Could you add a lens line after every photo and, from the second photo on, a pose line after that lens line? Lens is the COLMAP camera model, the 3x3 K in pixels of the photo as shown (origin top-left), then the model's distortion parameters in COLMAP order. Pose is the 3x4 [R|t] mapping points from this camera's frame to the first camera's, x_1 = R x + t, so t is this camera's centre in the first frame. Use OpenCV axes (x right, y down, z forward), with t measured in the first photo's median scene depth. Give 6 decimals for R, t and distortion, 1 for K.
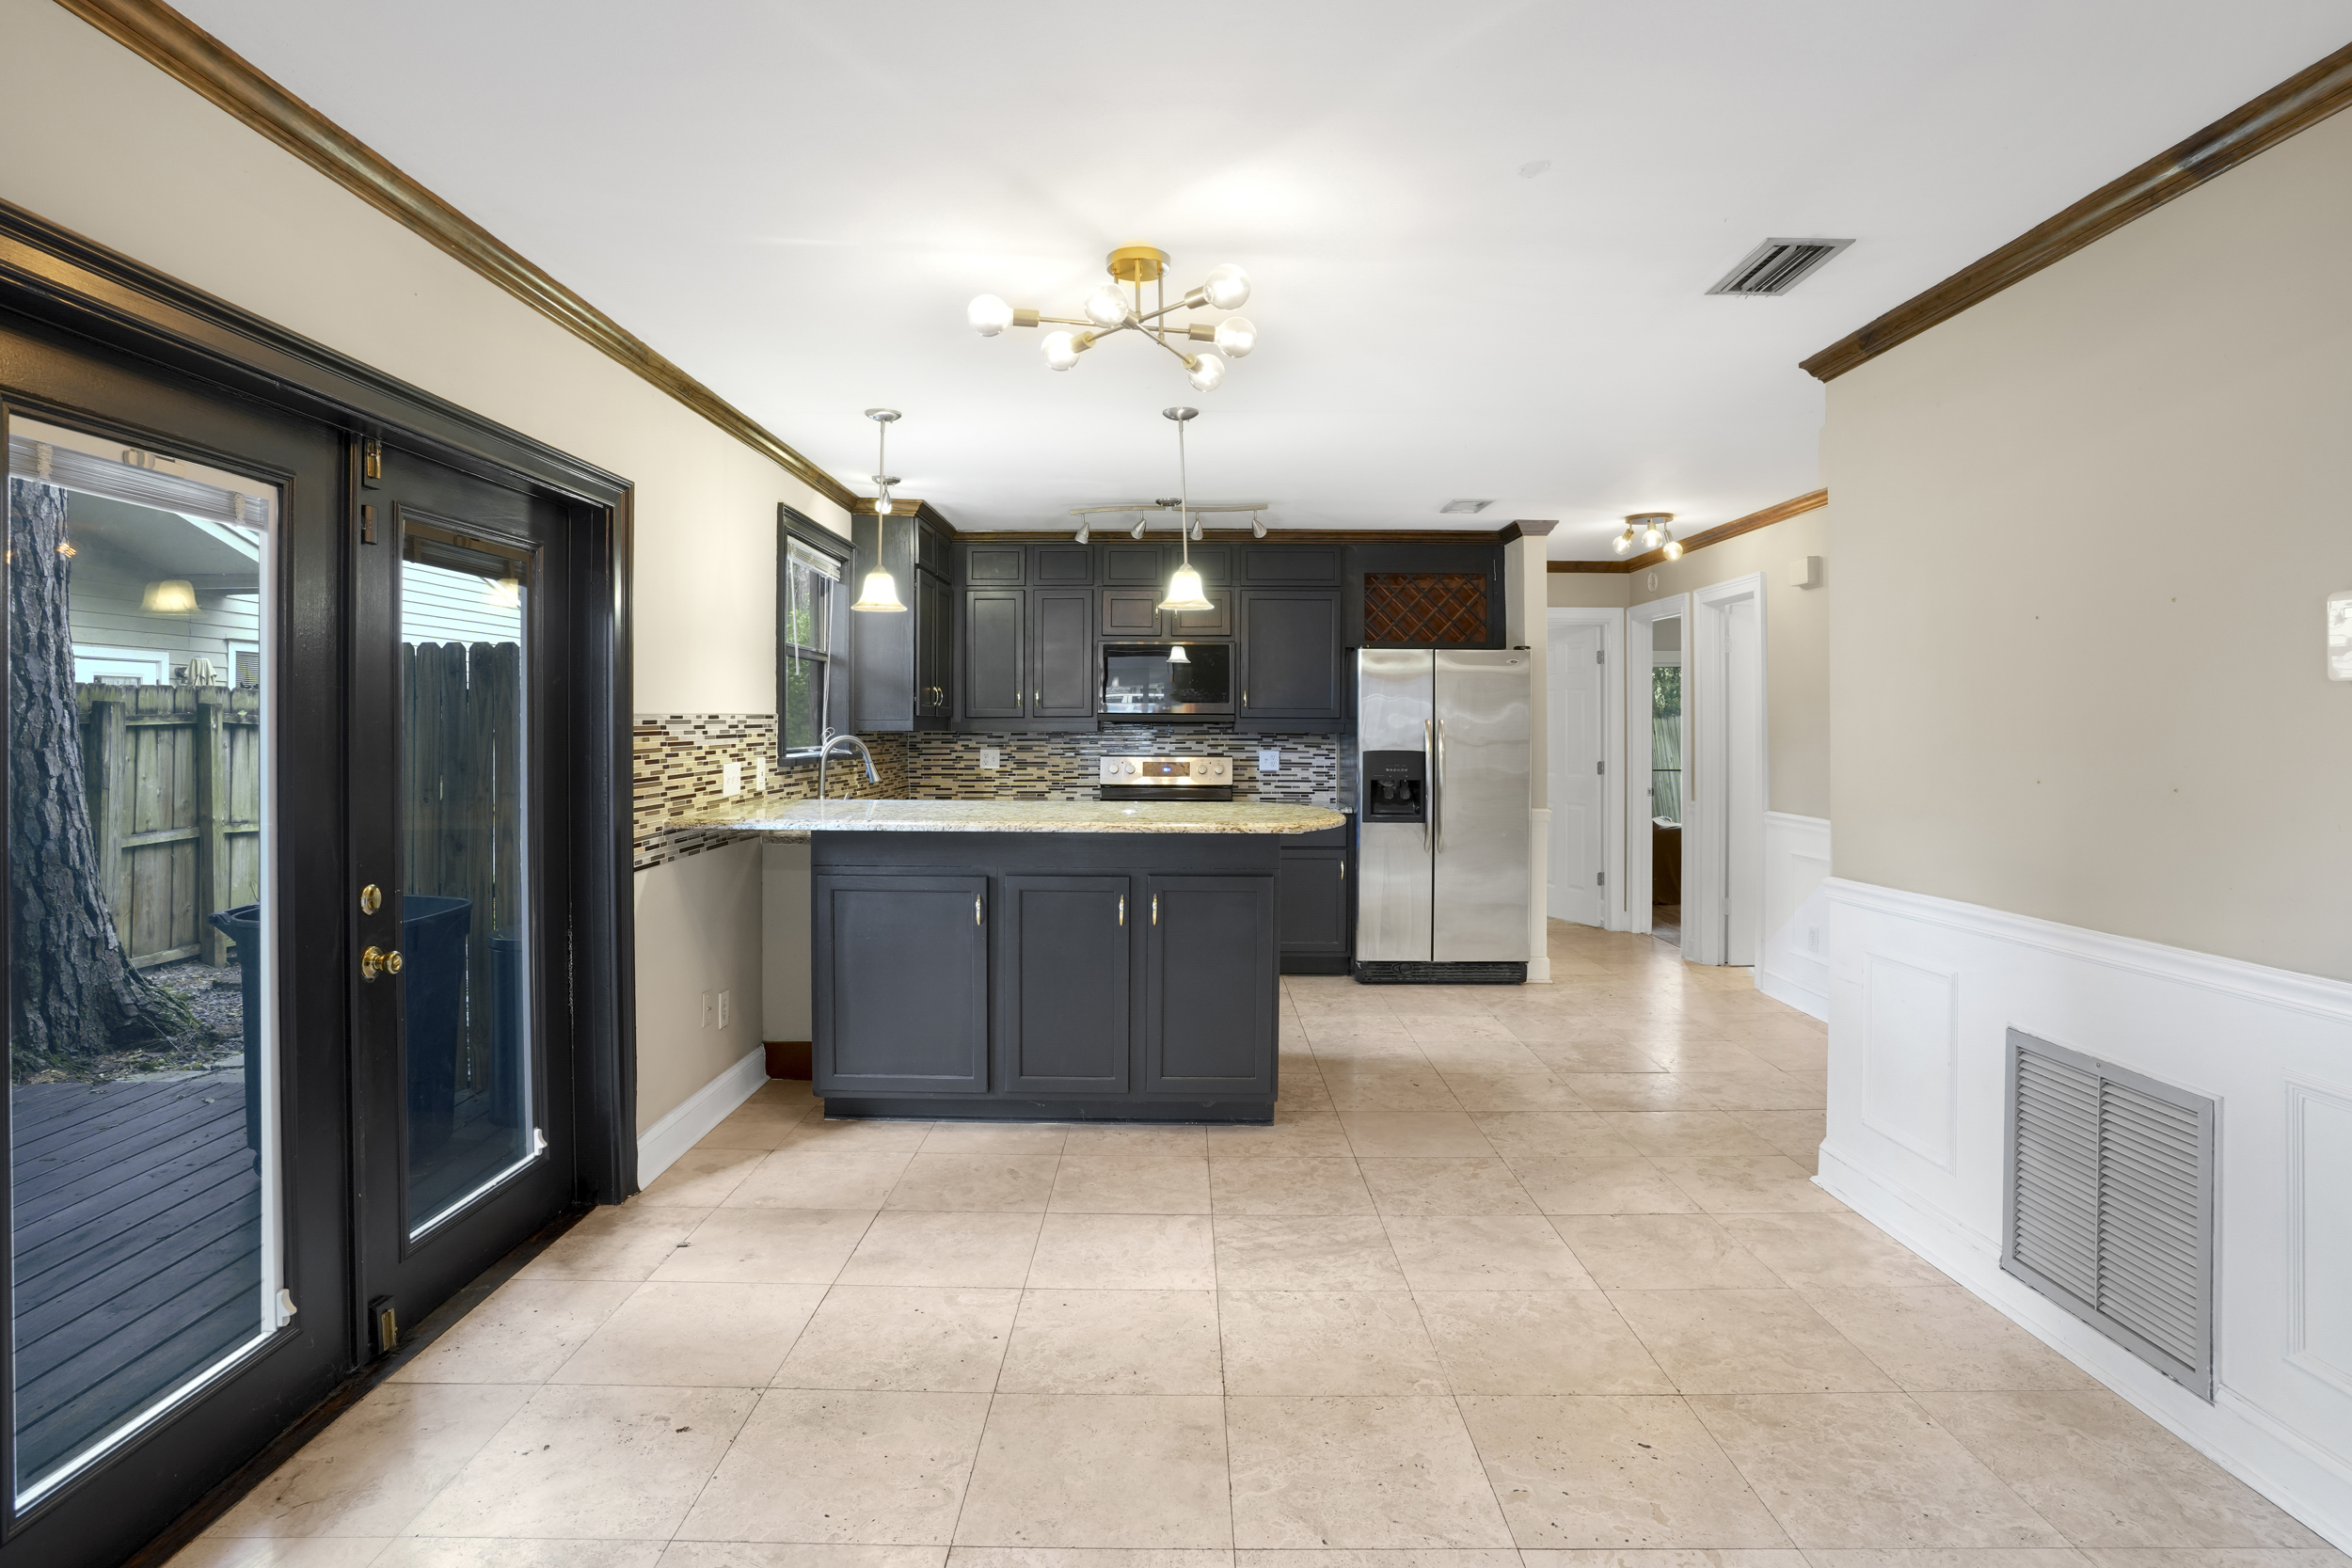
lens RADIAL K [[1199.1, 0, 1153.9], [0, 1199.1, 718.6], [0, 0, 1]] dist [-0.069677, 0.033871]
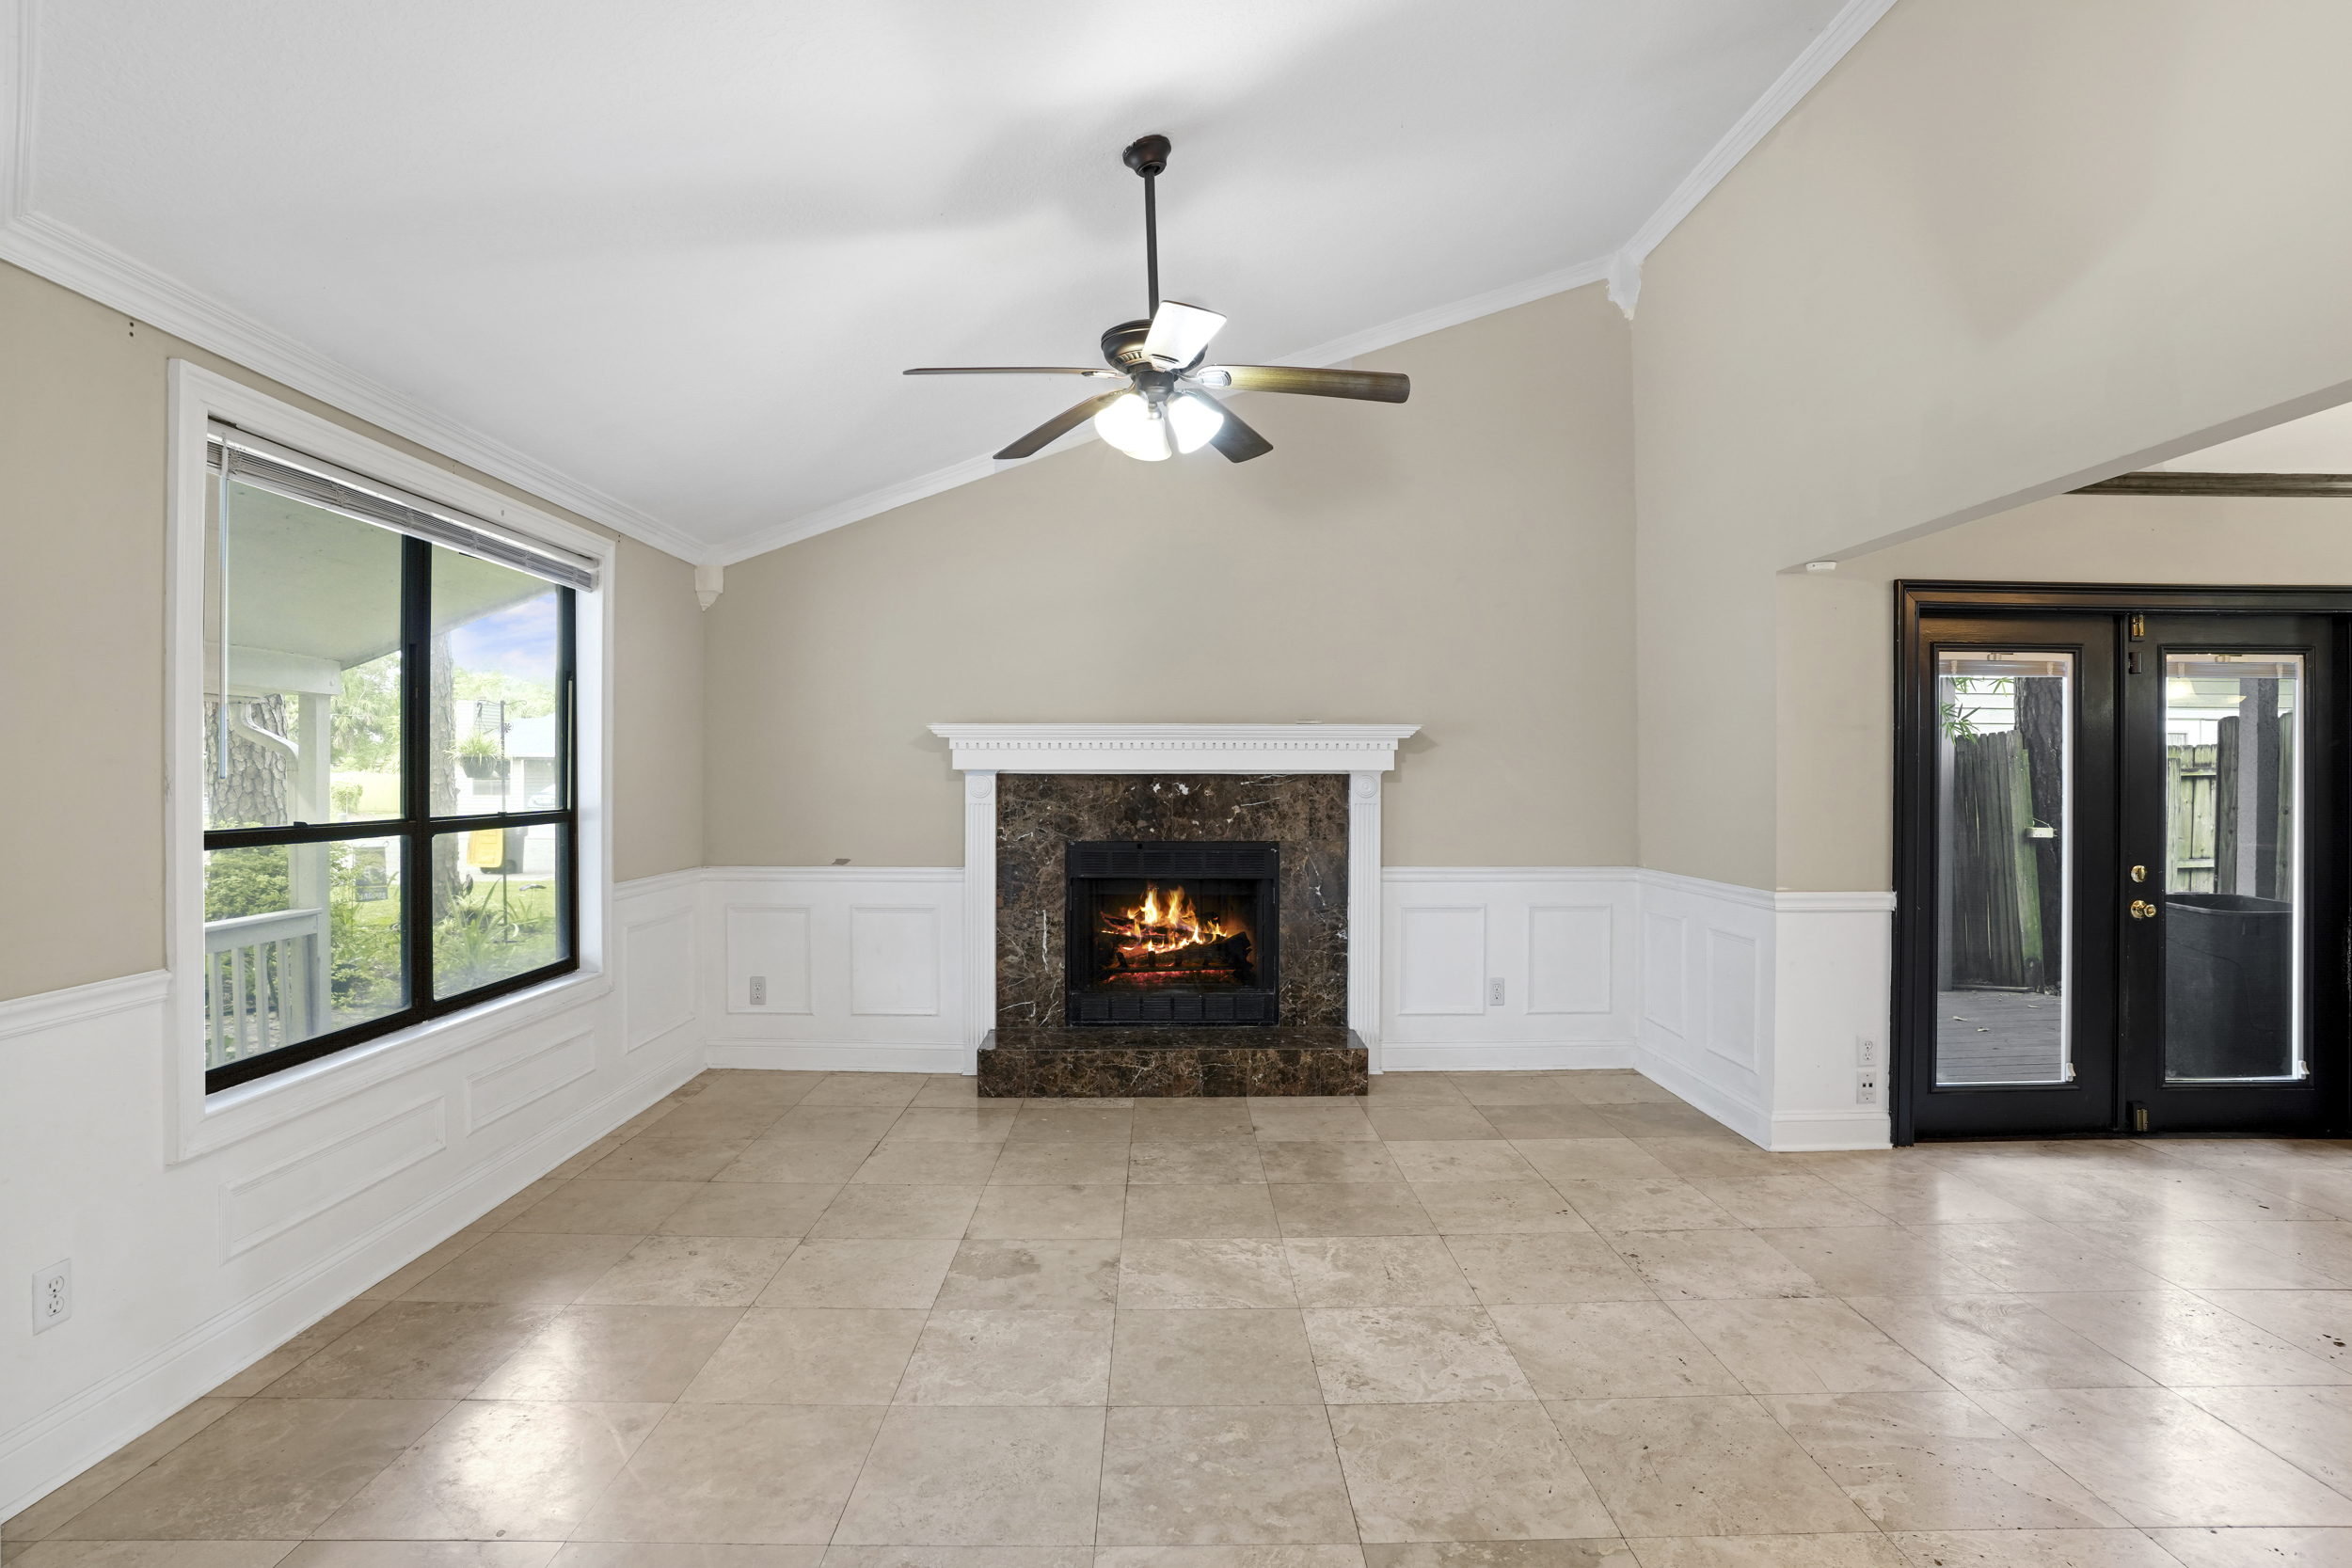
lens RADIAL K [[1192.3, 0, 1191.0], [0, 1192.3, 777.6], [0, 0, 1]] dist [-0.095103, 0.060620]
pose [[0.041572, 0.004849, -0.999124, 0.434563], [0.001353, 0.999987, 0.004910, -0.000646], [0.999135, -0.001556, 0.041565, -0.218781]]
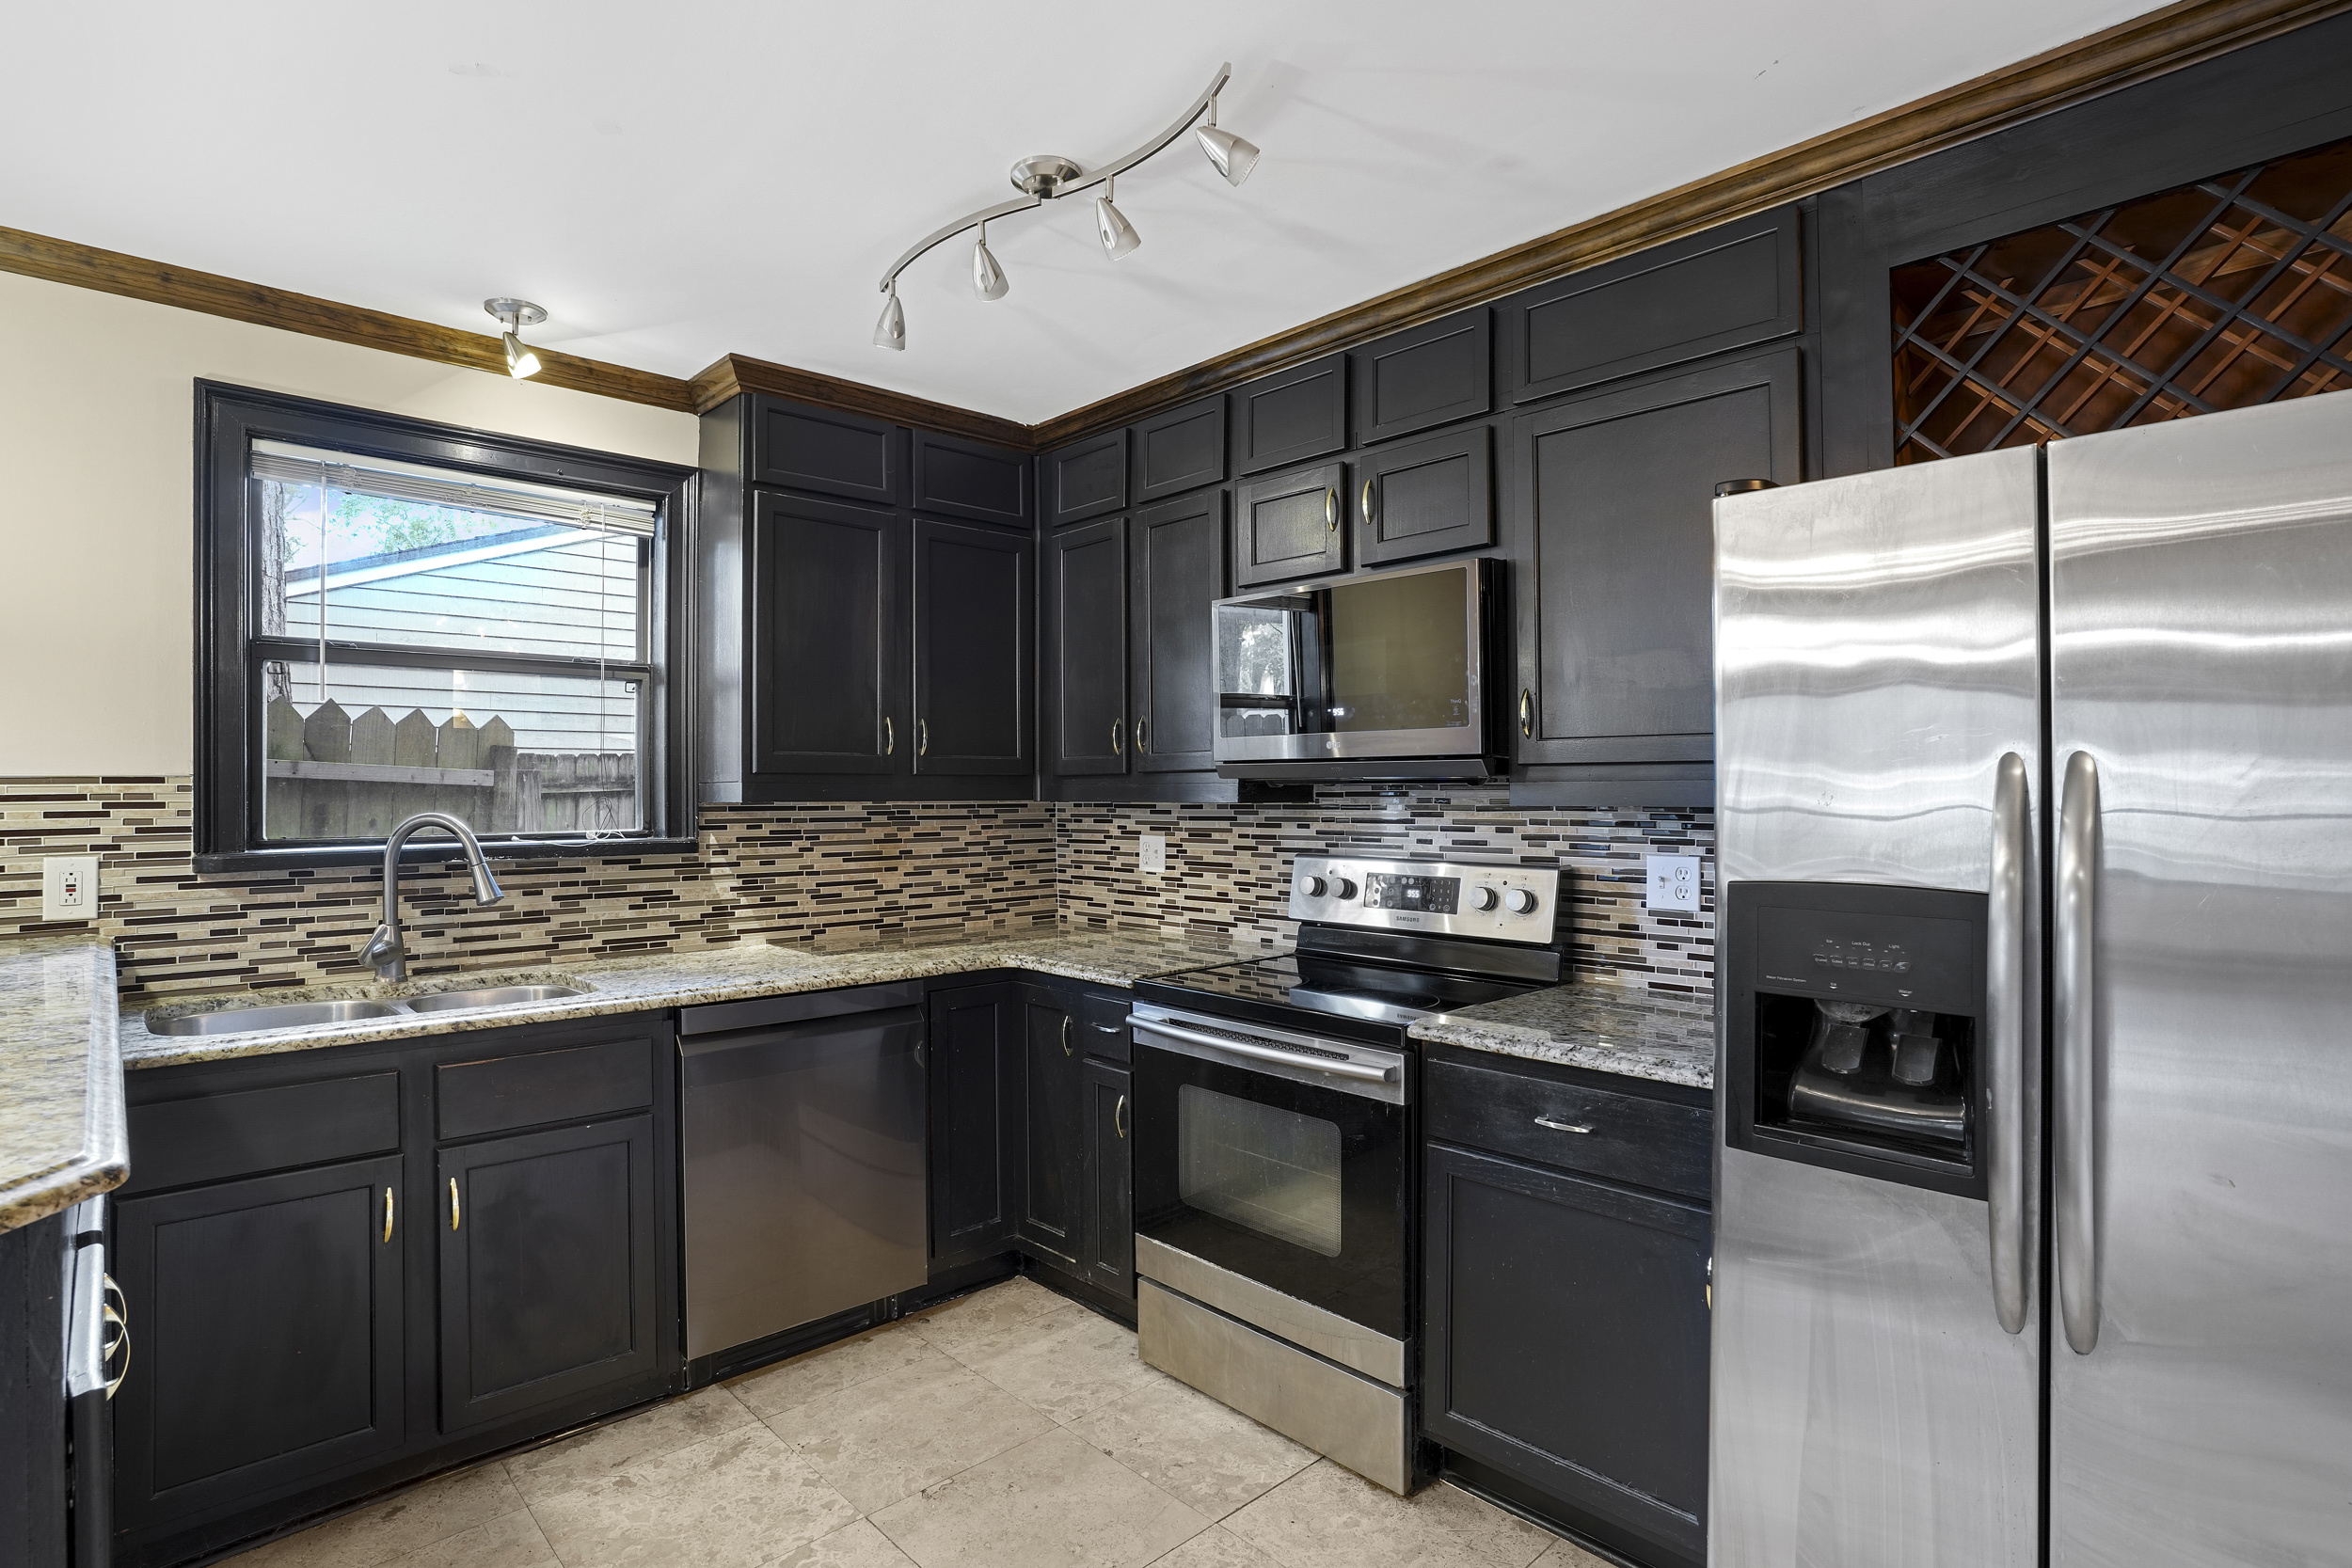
lens RADIAL K [[1184.8, 0, 1178.4], [0, 1184.8, 778.2], [0, 0, 1]] dist [-0.072621, 0.031967]
pose [[0.704441, -0.011427, -0.709671, 0.292748], [0.010466, 0.999929, -0.005712, 0.004542], [0.709685, -0.003404, 0.704510, 0.776405]]
